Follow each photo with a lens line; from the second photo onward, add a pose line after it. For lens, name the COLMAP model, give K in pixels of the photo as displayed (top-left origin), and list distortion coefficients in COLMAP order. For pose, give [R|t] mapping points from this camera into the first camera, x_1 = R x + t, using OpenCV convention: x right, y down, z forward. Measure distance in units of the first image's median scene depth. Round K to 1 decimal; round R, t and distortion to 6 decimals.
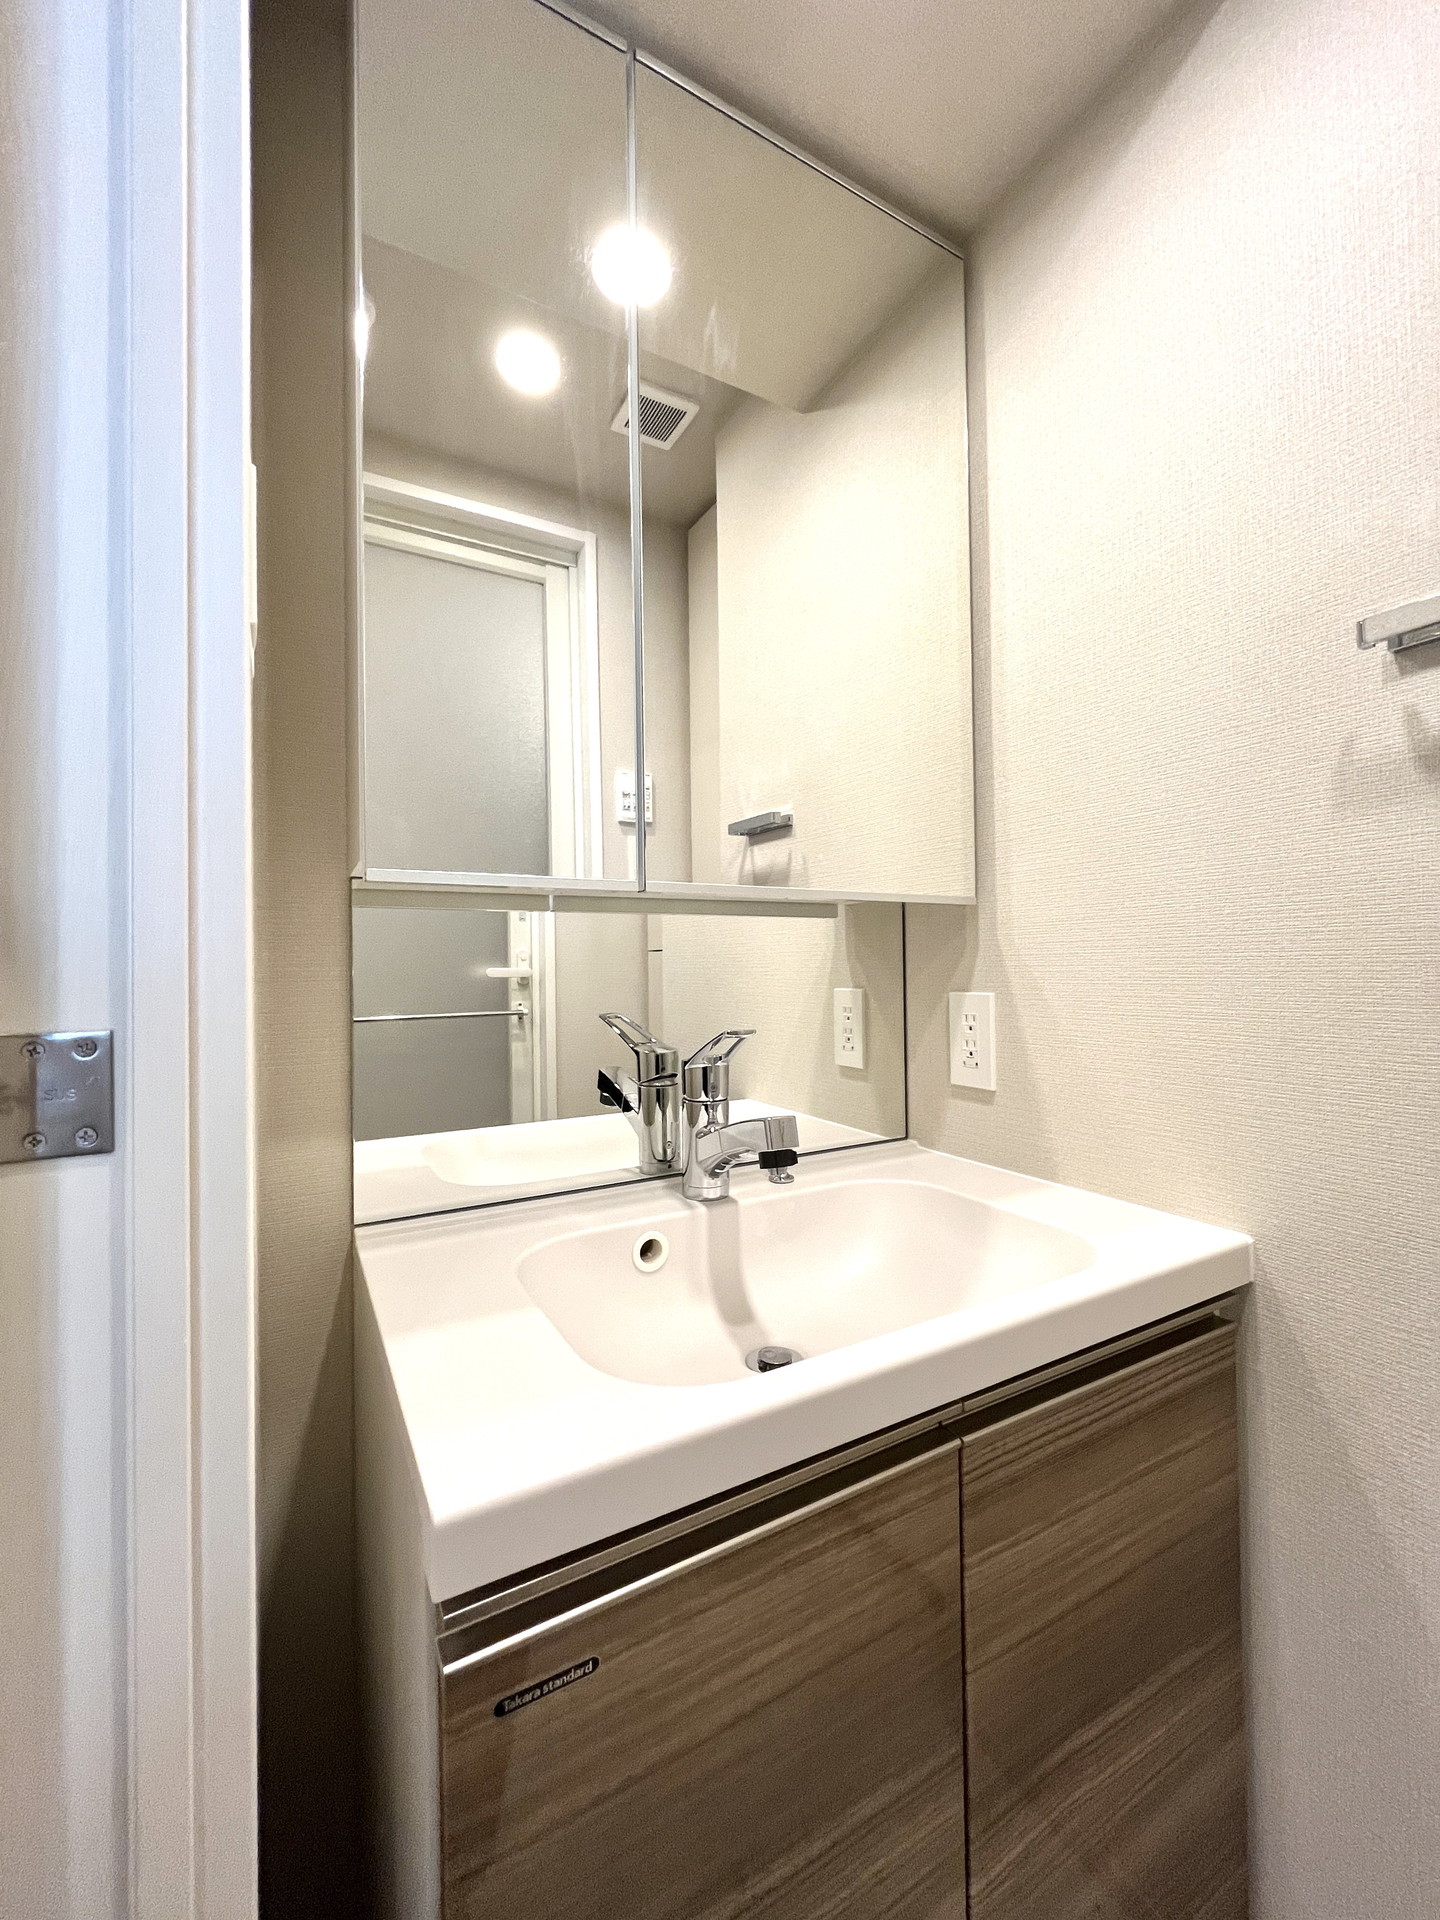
lens RADIAL K [[775.8, 0, 722.9], [0, 775.8, 956.3], [0, 0, 1]] dist [-0.001874, -0.000608]
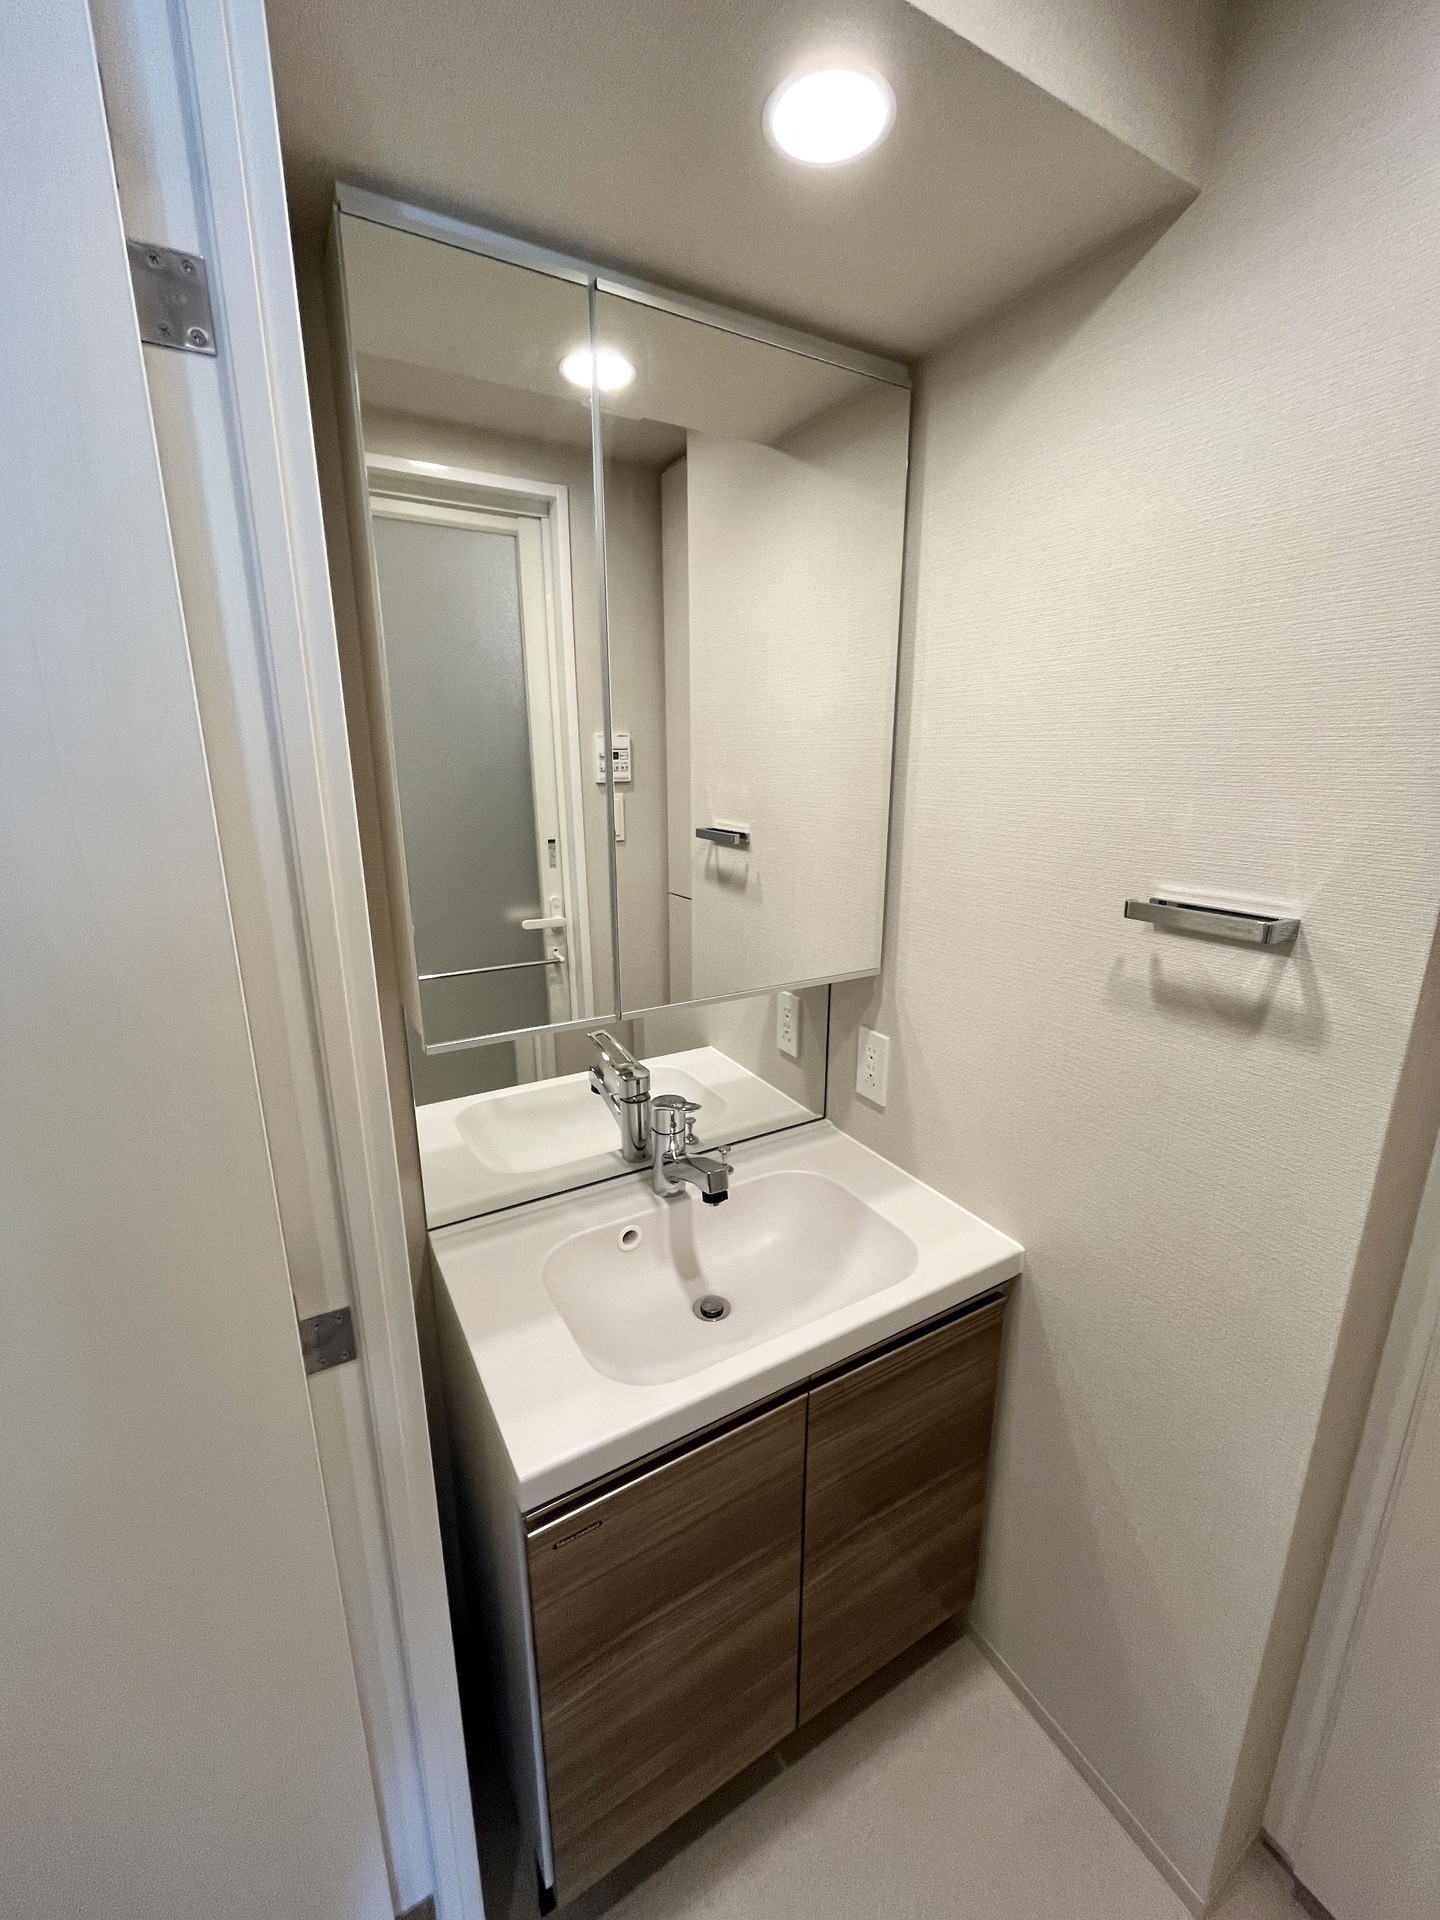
lens RADIAL K [[775.8, 0, 719.2], [0, 775.8, 961.6], [0, 0, 1]] dist [-0.001874, -0.000608]
pose [[0.999850, 0.009181, 0.014693, 0.040967], [-0.012773, 0.963578, 0.267123, -0.424828], [-0.011706, -0.267270, 0.963551, -0.227379]]
